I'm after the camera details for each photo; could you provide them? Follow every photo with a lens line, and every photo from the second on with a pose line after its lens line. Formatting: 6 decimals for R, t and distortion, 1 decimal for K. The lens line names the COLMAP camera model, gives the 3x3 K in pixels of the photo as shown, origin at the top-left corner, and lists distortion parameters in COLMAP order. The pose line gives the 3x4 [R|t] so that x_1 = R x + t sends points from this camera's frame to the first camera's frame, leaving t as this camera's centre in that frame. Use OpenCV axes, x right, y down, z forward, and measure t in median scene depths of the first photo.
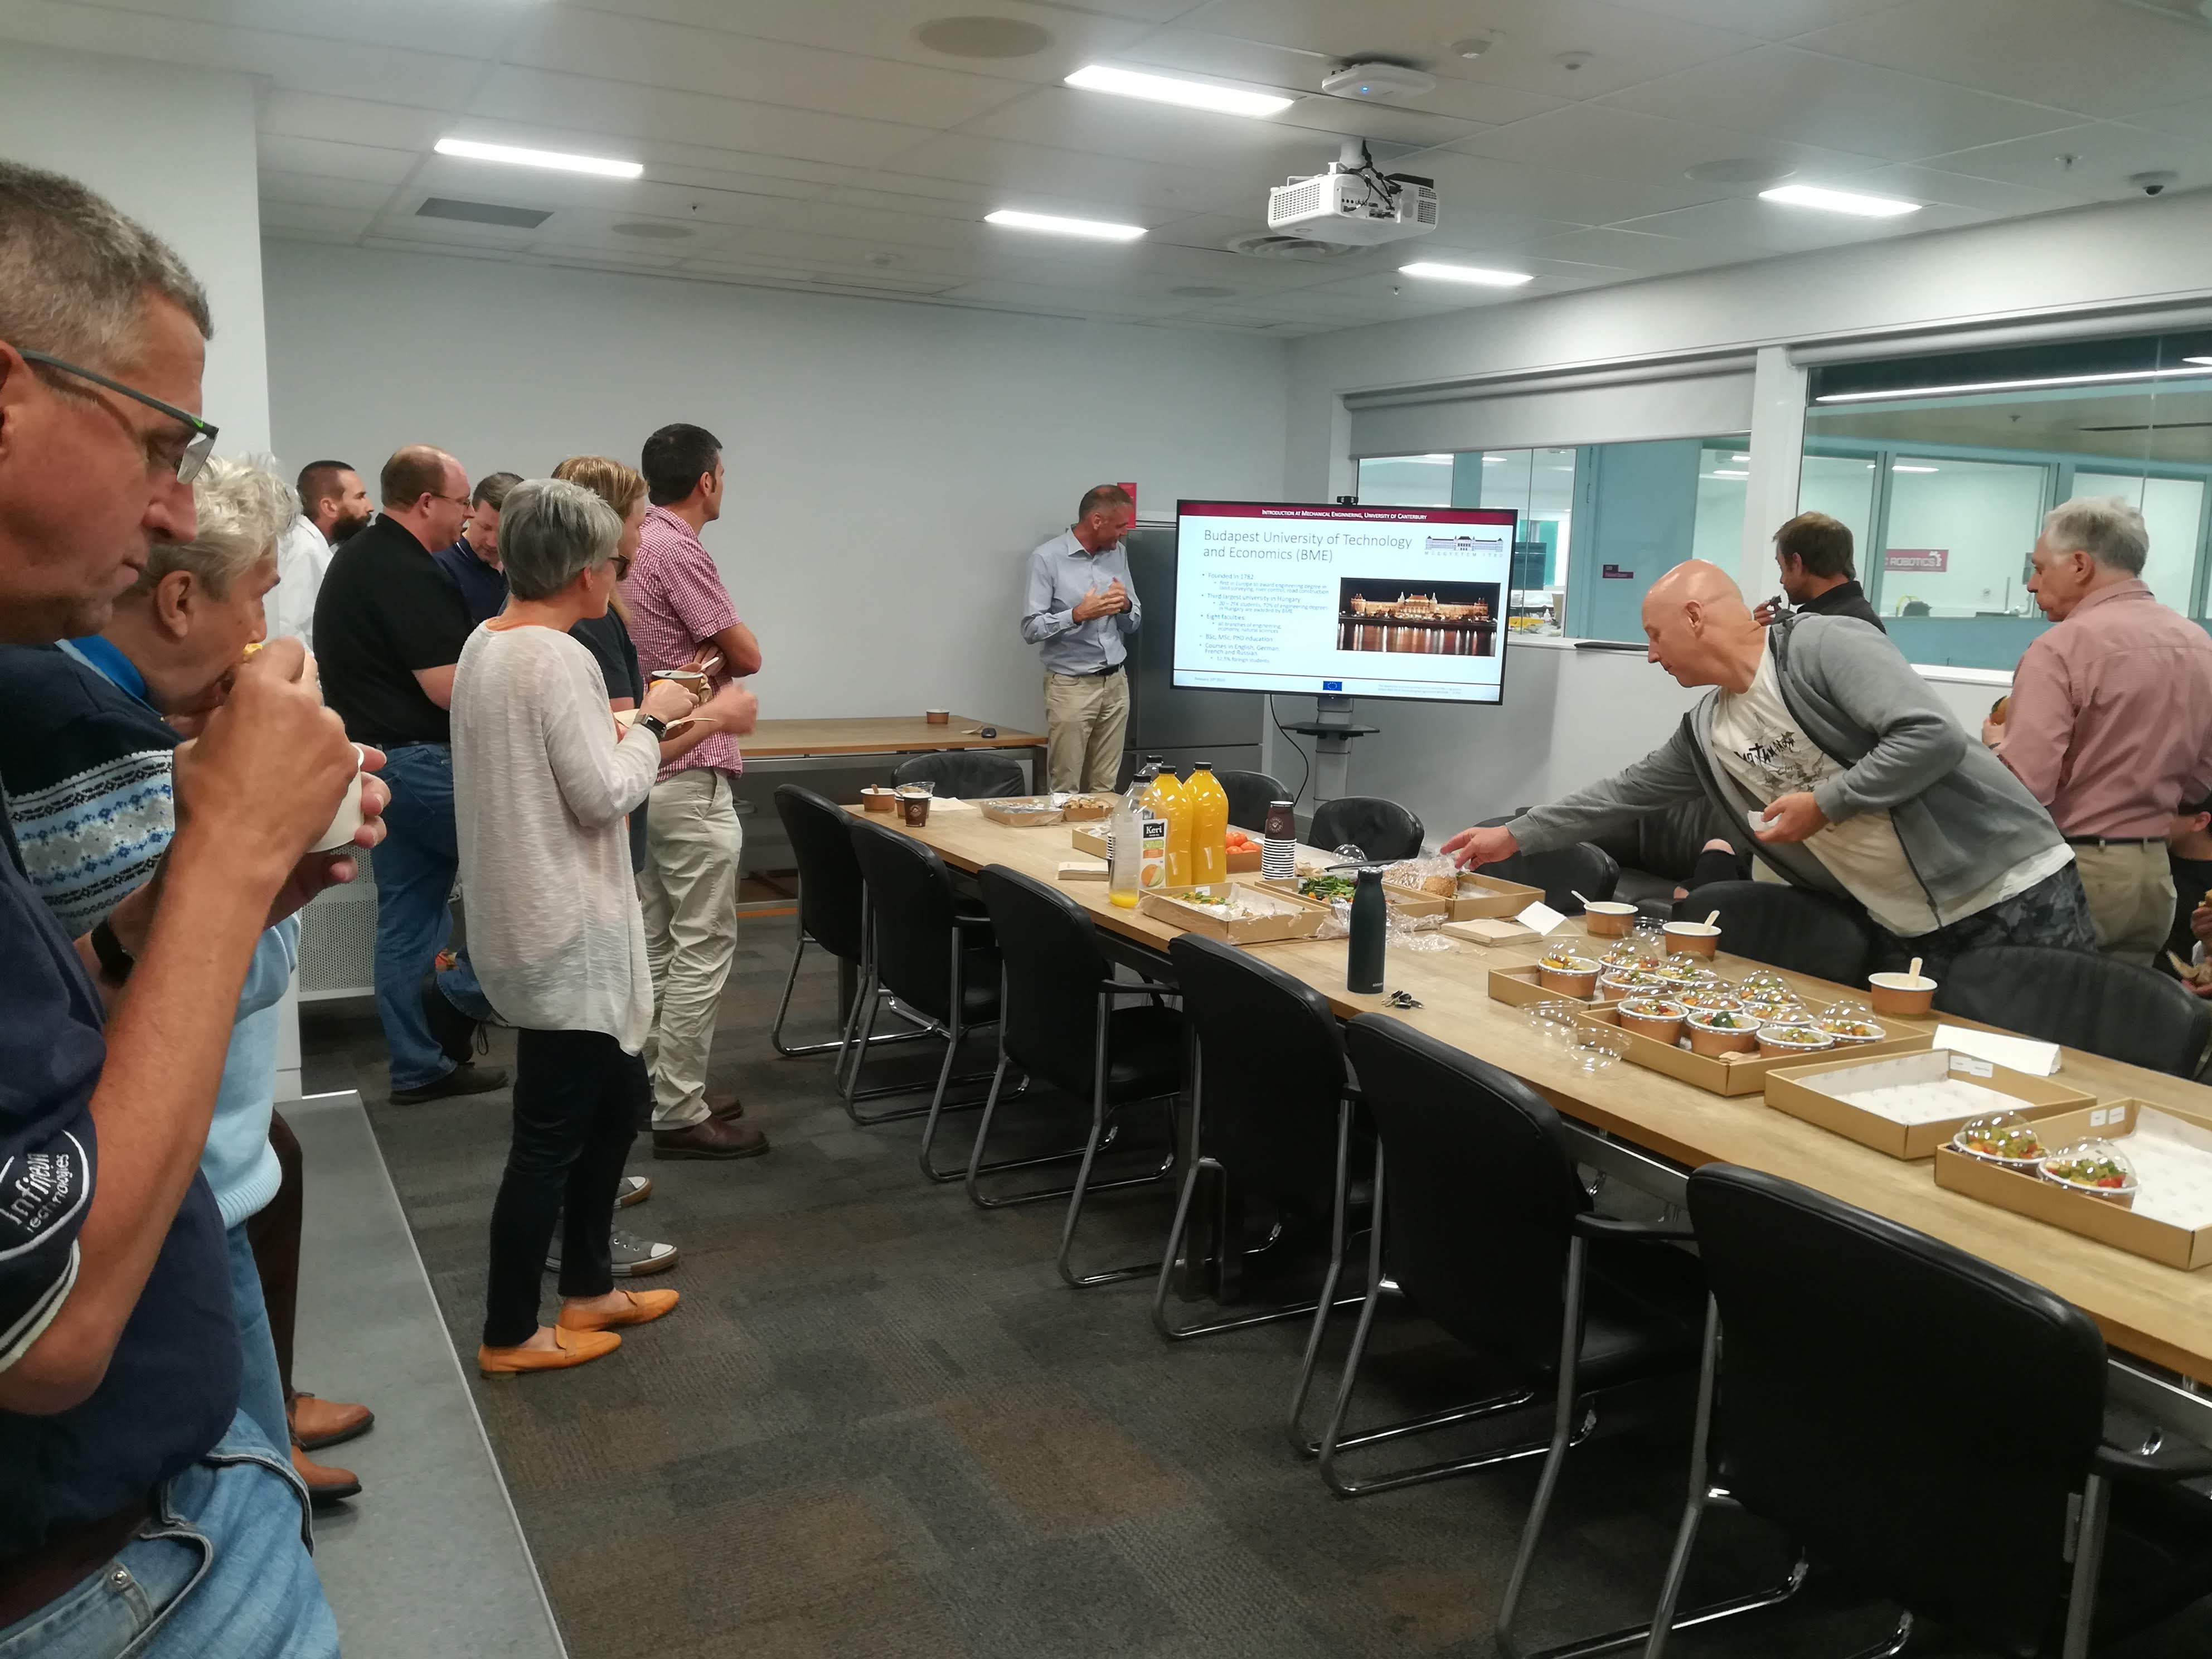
lens RADIAL K [[1759.6, 0, 1107.1], [0, 1759.6, 822.1], [0, 0, 1]] dist [0.070439, -0.113245]
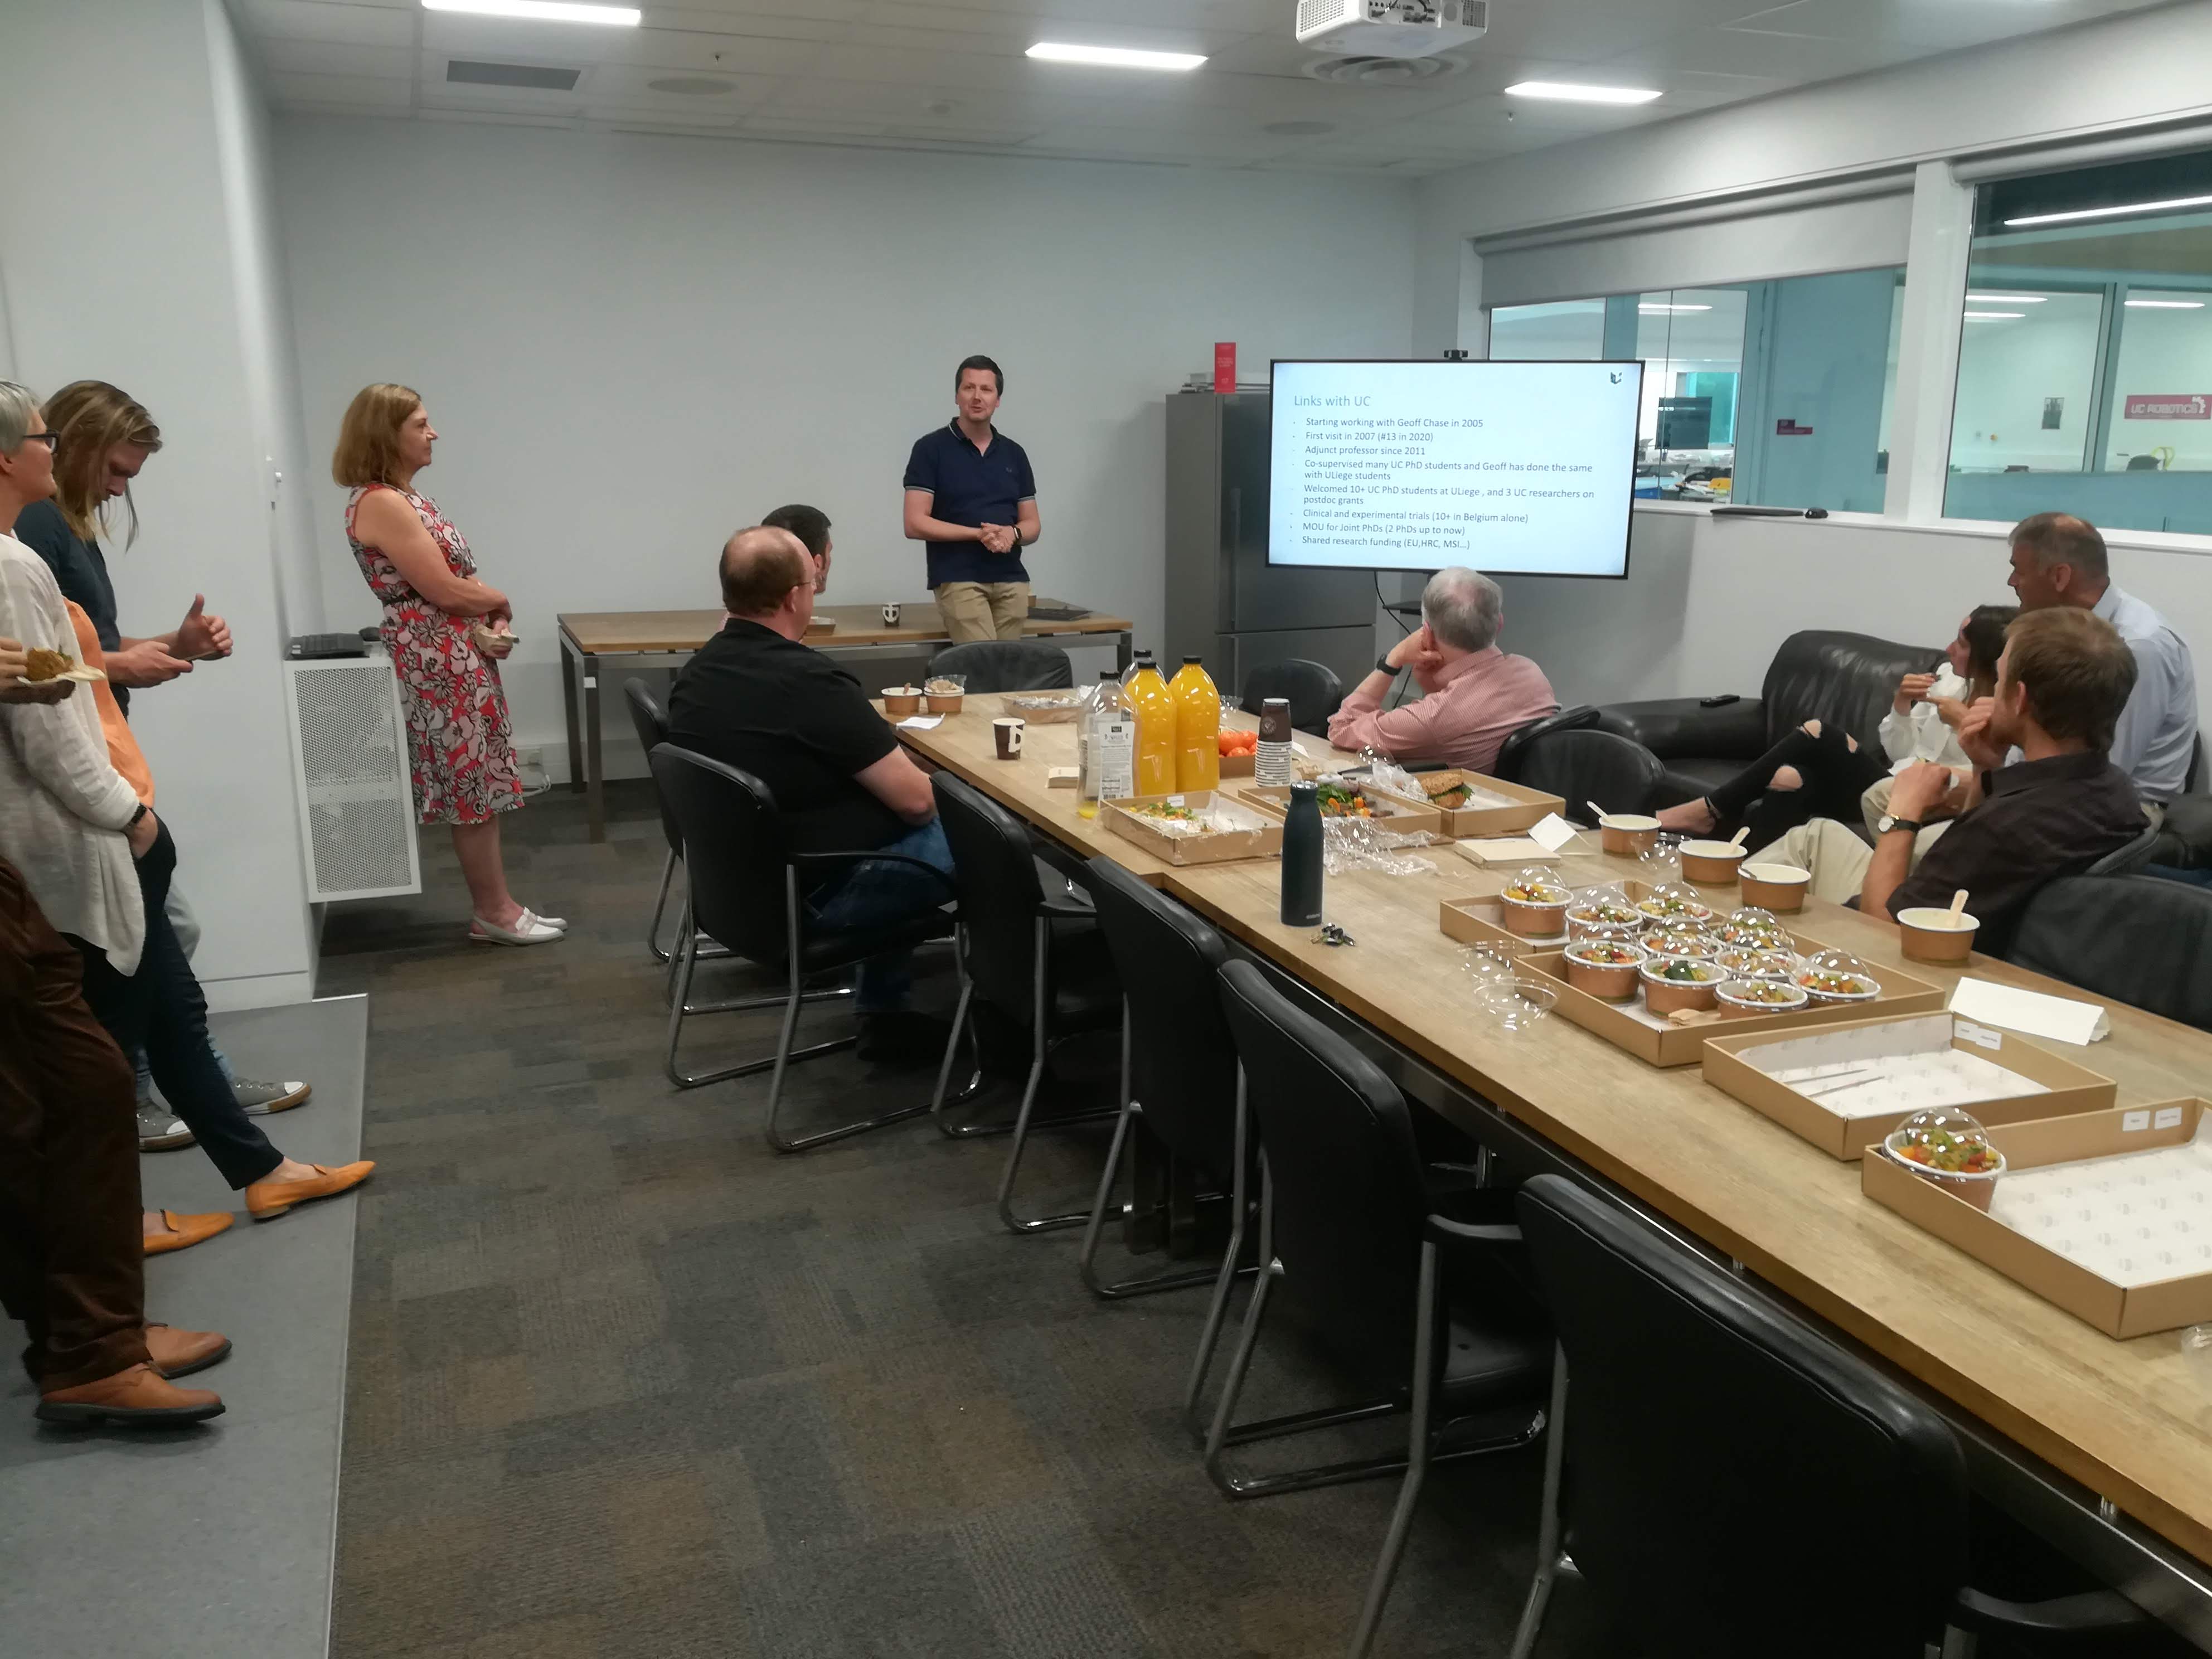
lens RADIAL K [[1759.6, 0, 1107.1], [0, 1759.6, 822.1], [0, 0, 1]] dist [0.070439, -0.113245]
pose [[0.992200, 0.003712, -0.124603, 0.169409], [0.005093, 0.997515, 0.070275, -0.016989], [0.124554, -0.070361, 0.989715, 0.133812]]
